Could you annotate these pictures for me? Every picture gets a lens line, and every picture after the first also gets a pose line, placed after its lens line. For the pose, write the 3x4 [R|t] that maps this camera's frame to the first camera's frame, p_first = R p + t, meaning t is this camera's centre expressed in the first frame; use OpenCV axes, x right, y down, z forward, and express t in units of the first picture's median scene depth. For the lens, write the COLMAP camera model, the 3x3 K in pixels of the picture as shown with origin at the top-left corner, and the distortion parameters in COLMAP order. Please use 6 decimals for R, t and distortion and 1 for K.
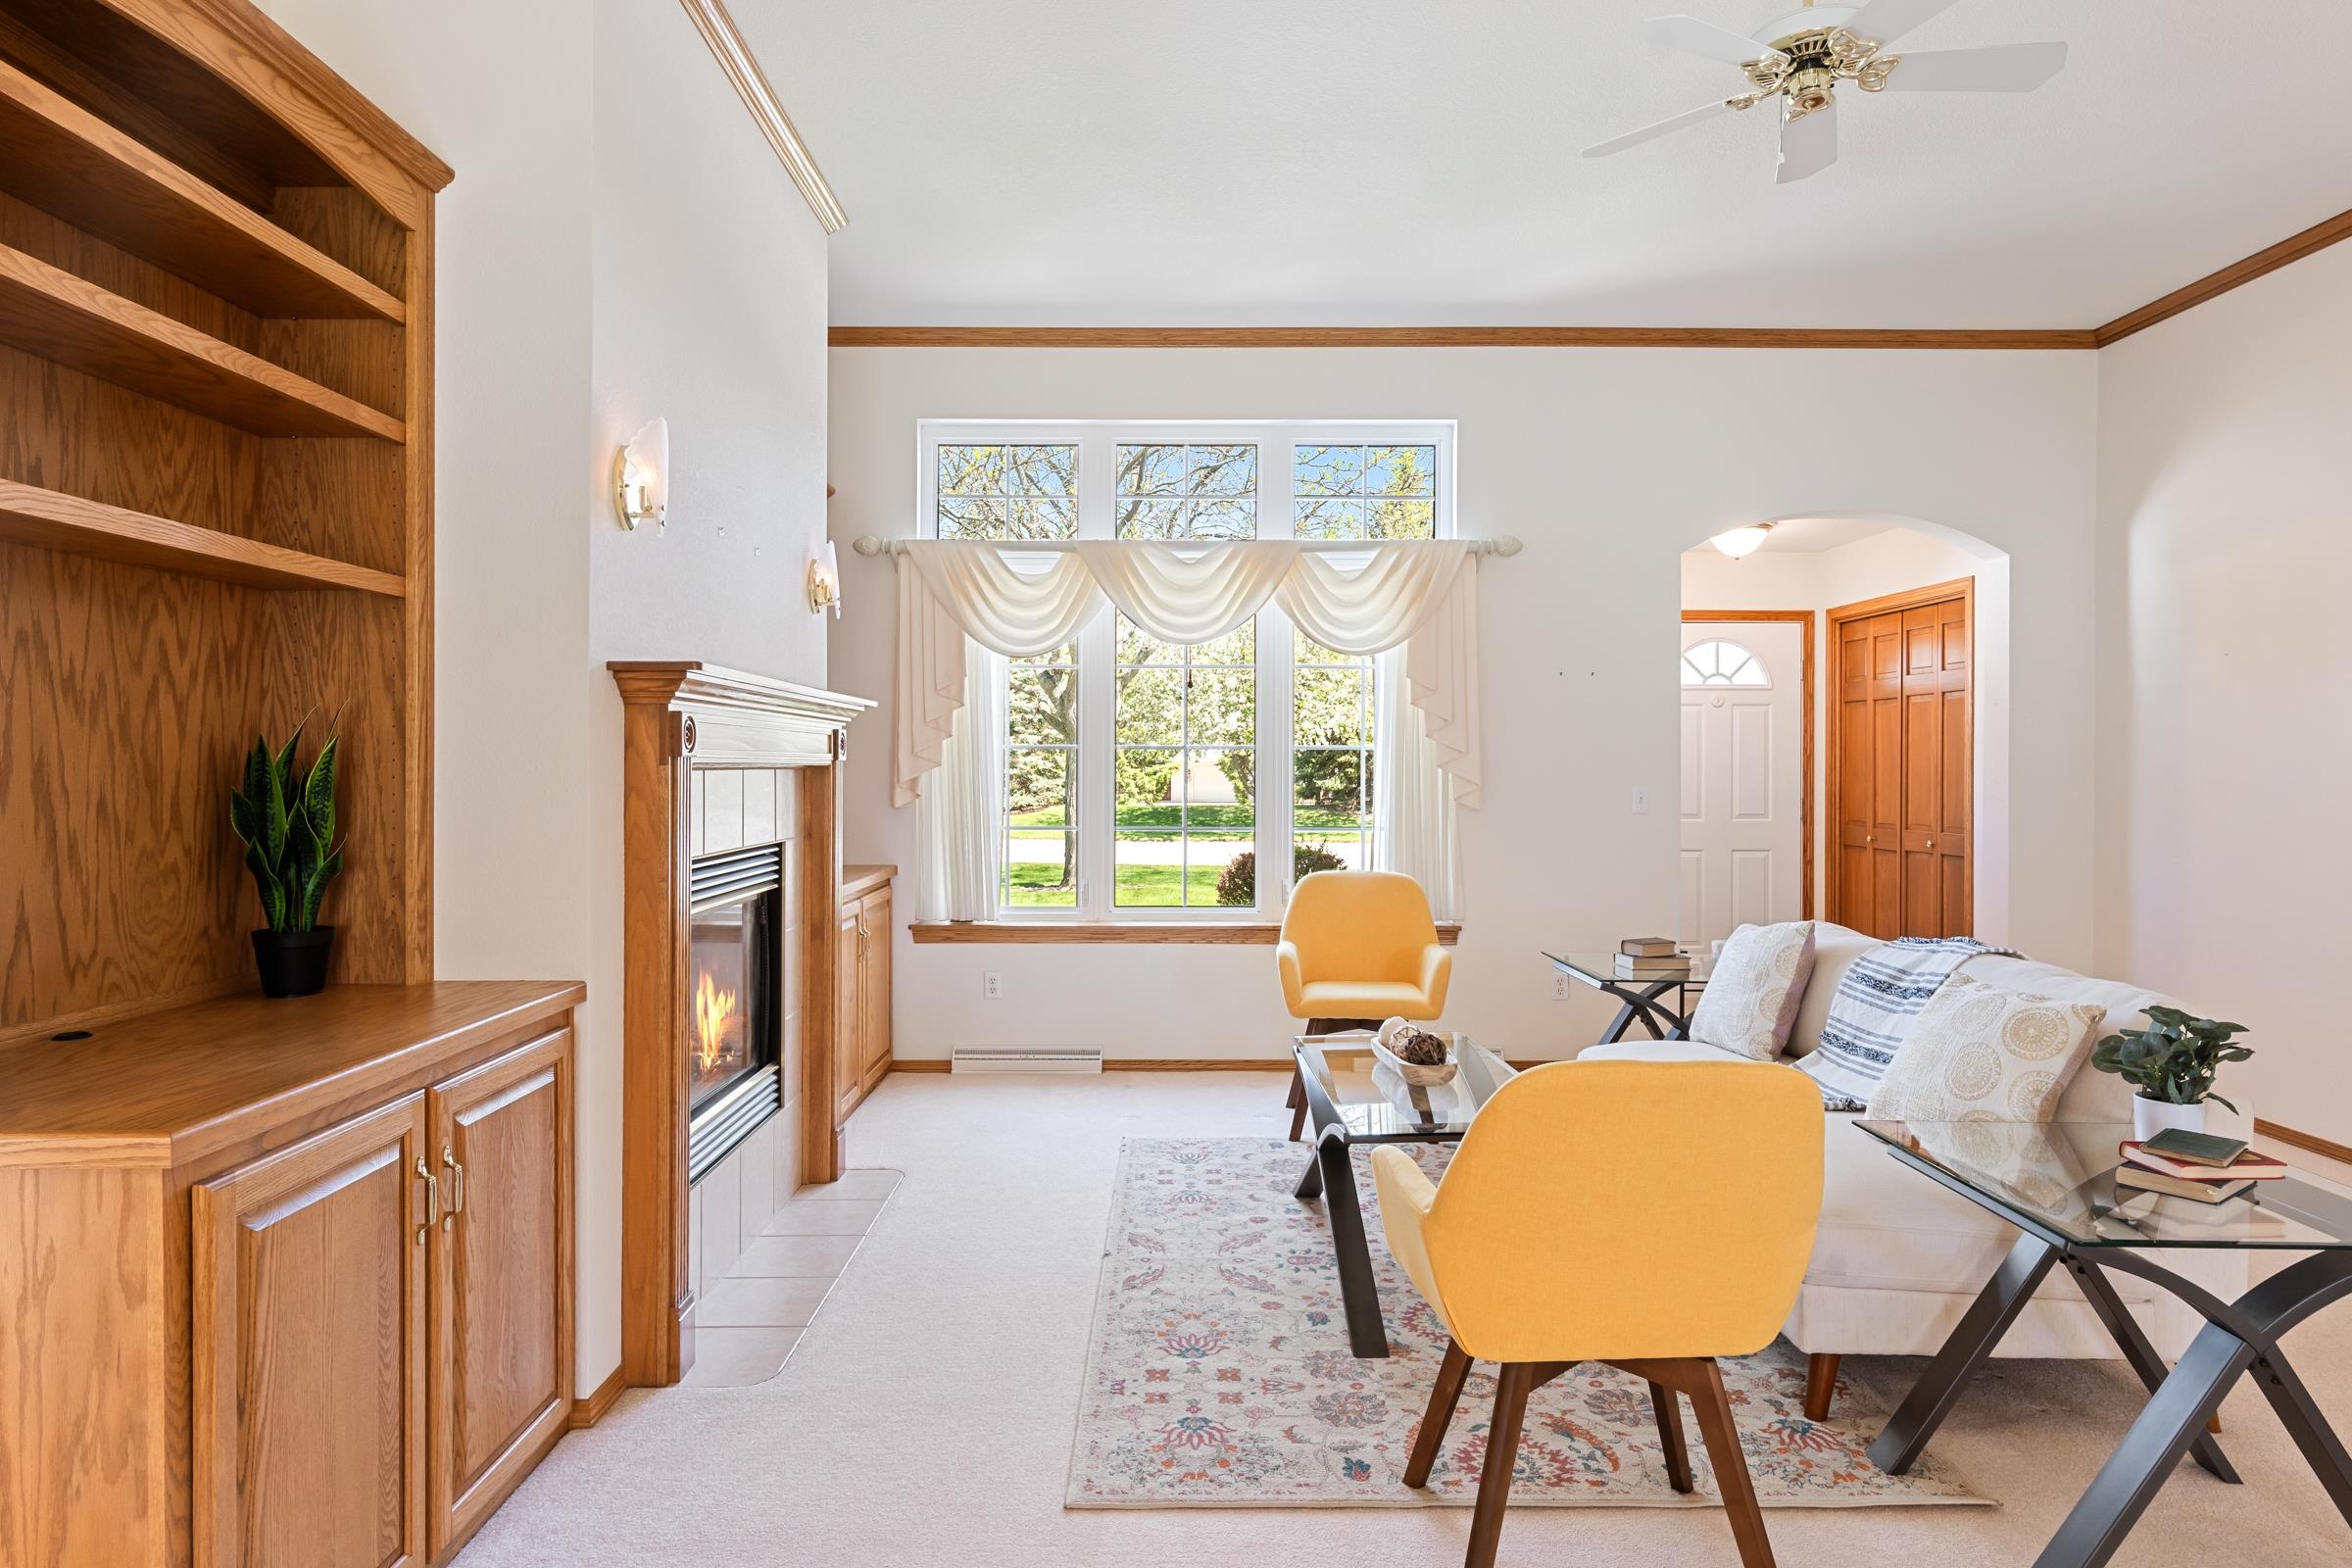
lens RADIAL K [[1381.7, 0, 1178.5], [0, 1381.7, 770.8], [0, 0, 1]] dist [0.003242, 0.001151]
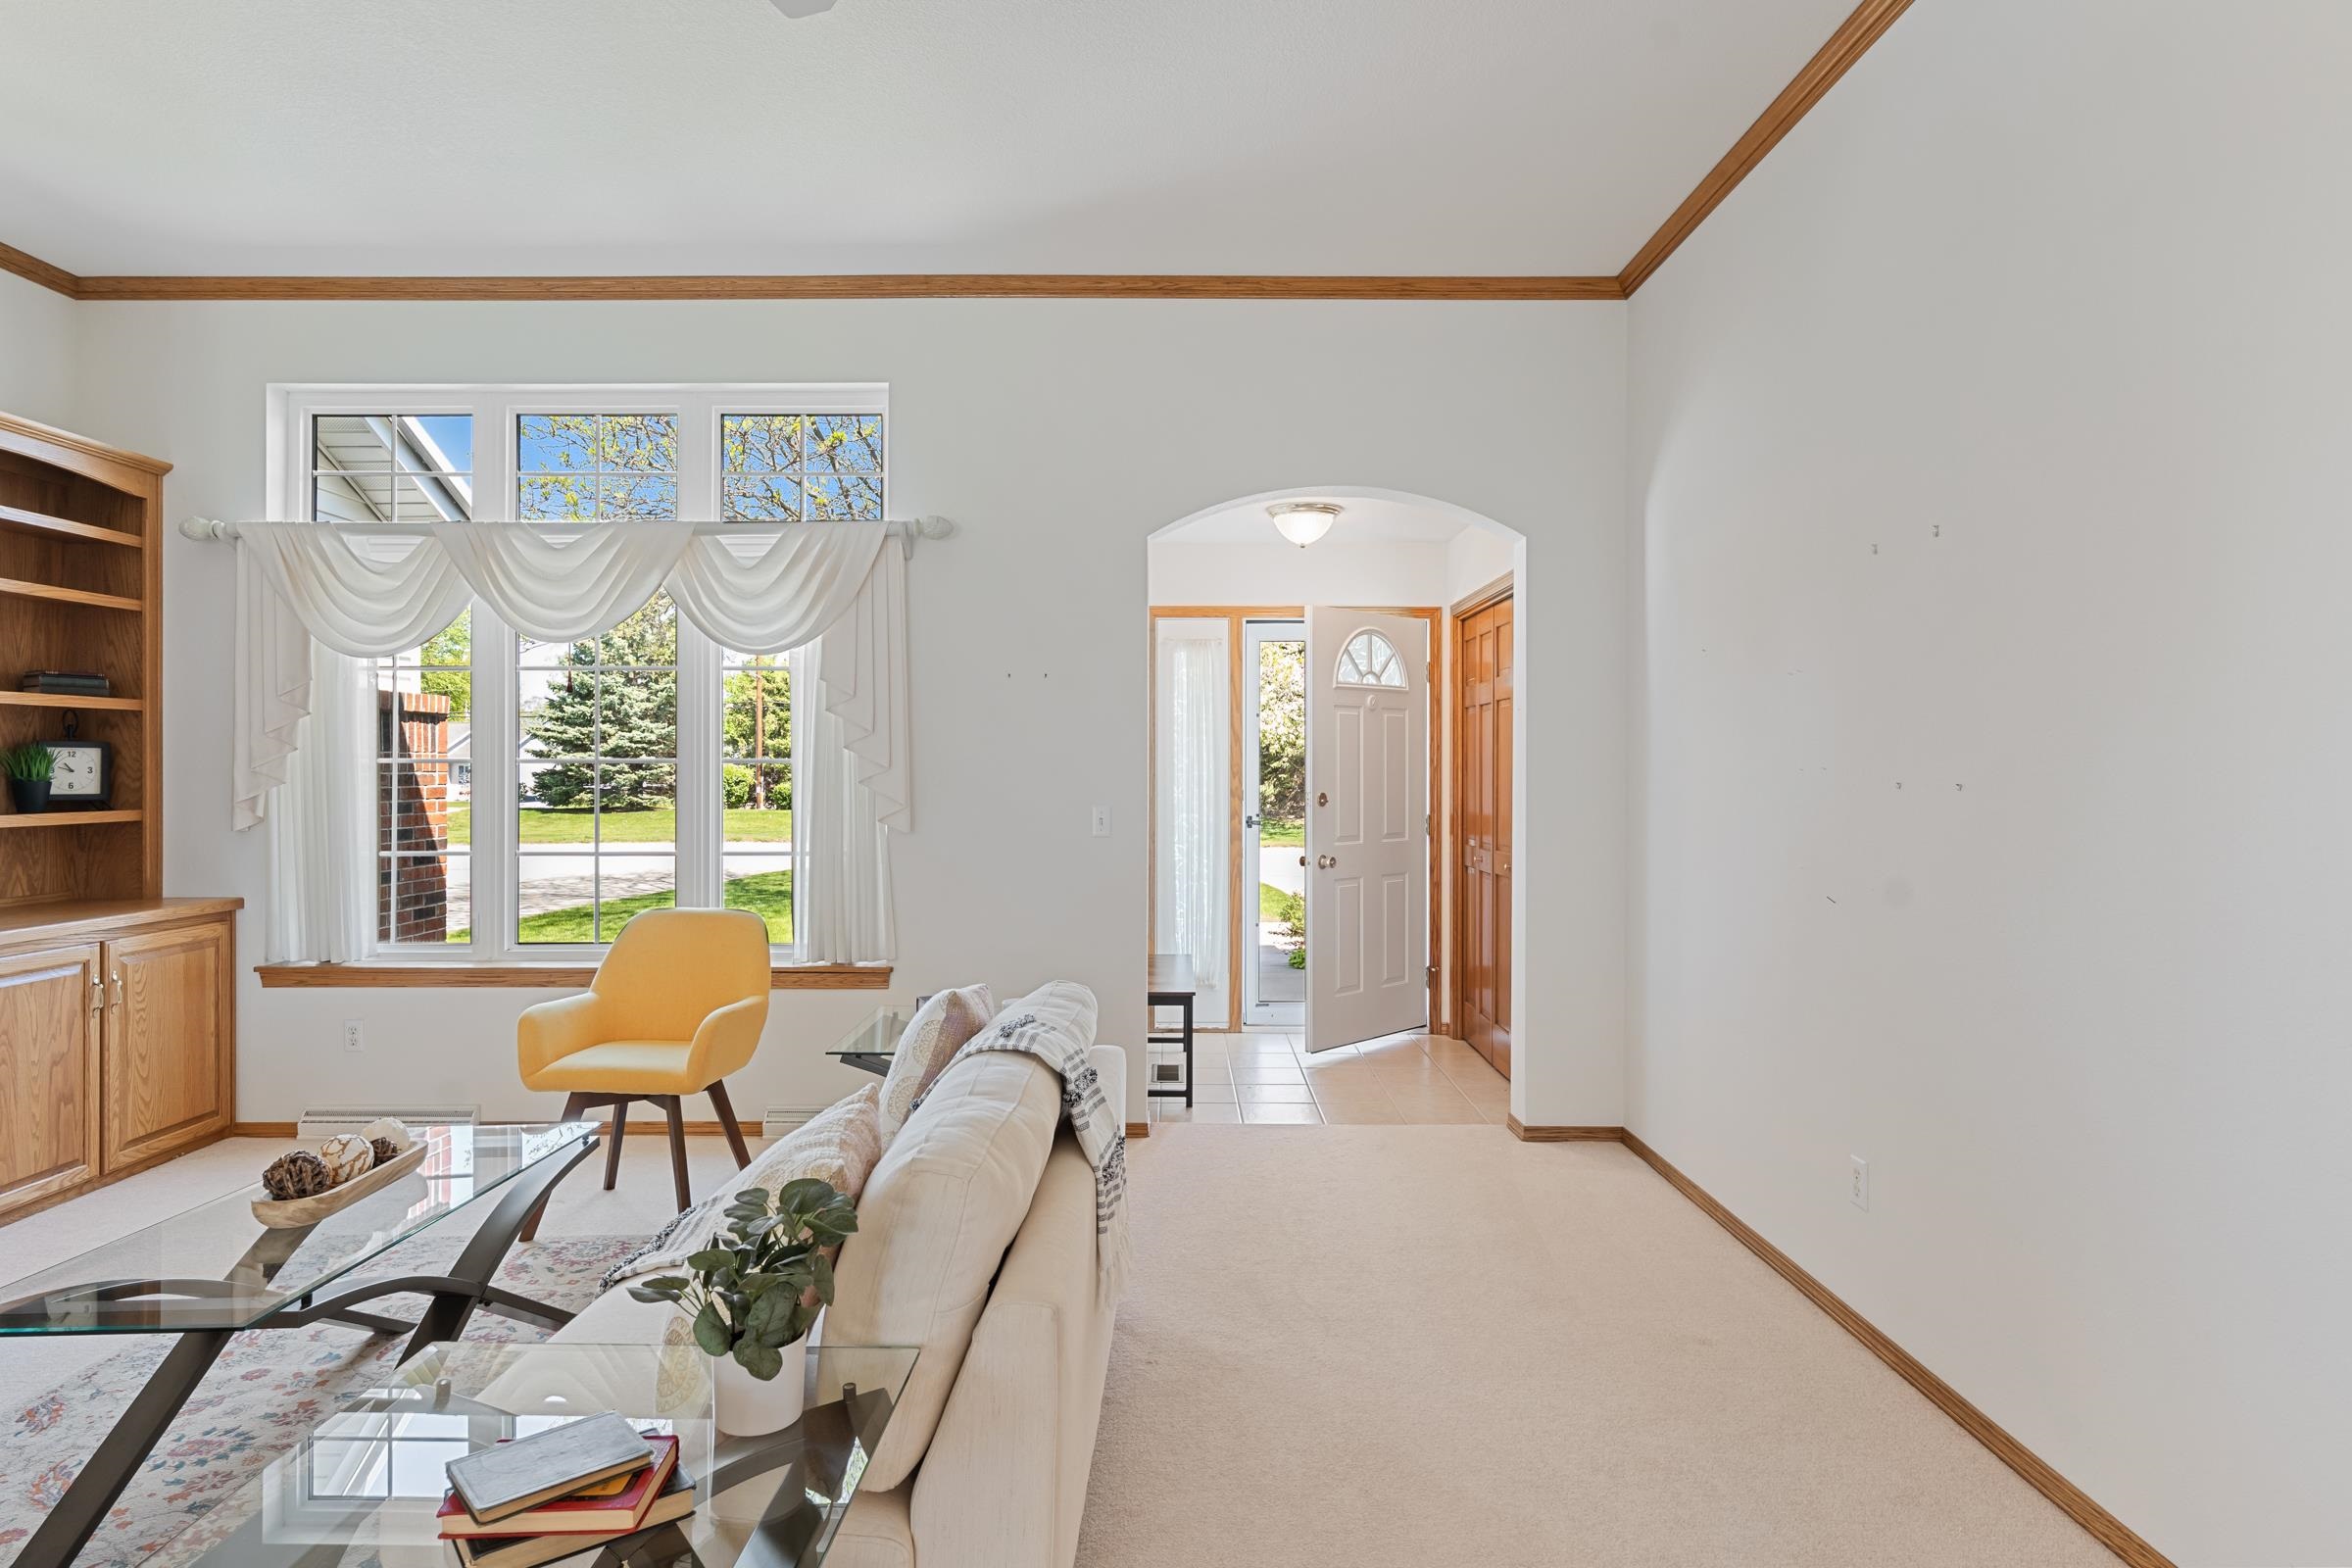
lens RADIAL K [[1333.8, 0, 1177.0], [0, 1333.8, 768.6], [0, 0, 1]] dist [0.000085, 0.000952]
pose [[0.999985, -0.001339, -0.005275, 0.396647], [0.001319, 0.999991, -0.003916, -0.008865], [0.005280, 0.003909, 0.999978, 0.170156]]
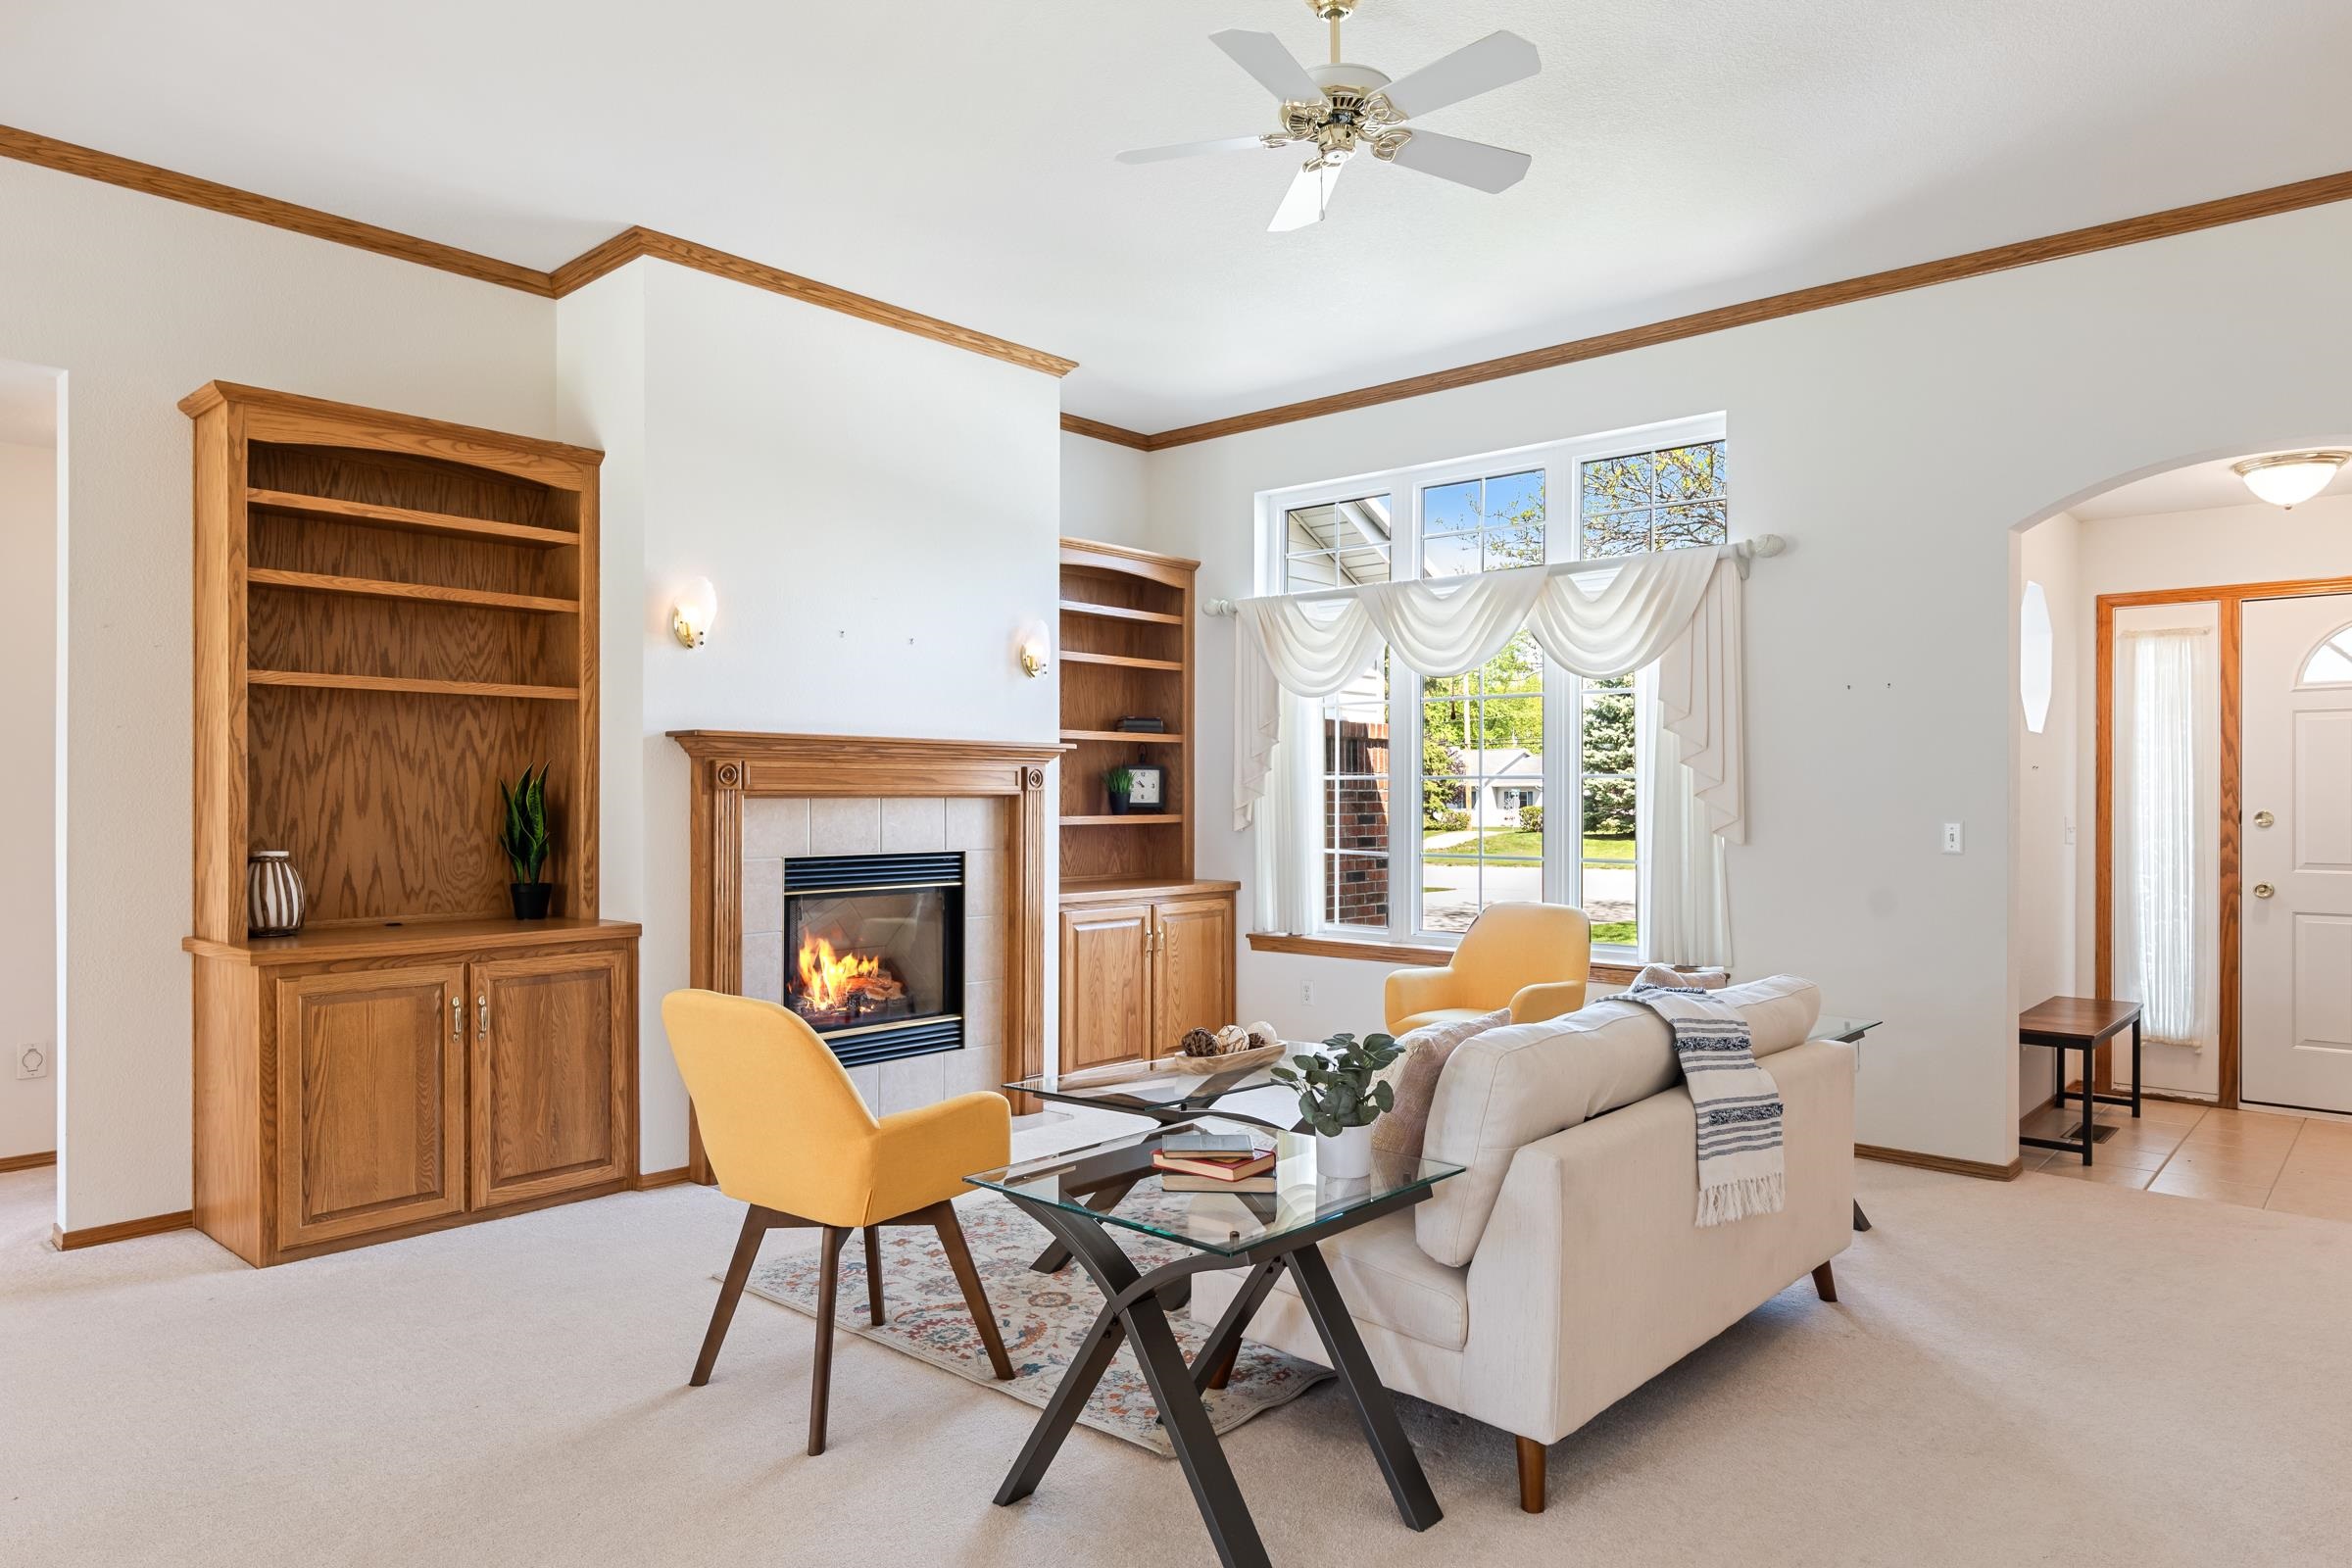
lens RADIAL K [[1459.2, 0, 1173.5], [0, 1459.2, 799.5], [0, 0, 1]] dist [0.001446, -0.000445]
pose [[0.747268, 0.001548, -0.664521, 0.579874], [-0.002430, 0.999997, -0.000403, 0.000426], [0.664518, 0.001916, 0.747270, 0.052419]]
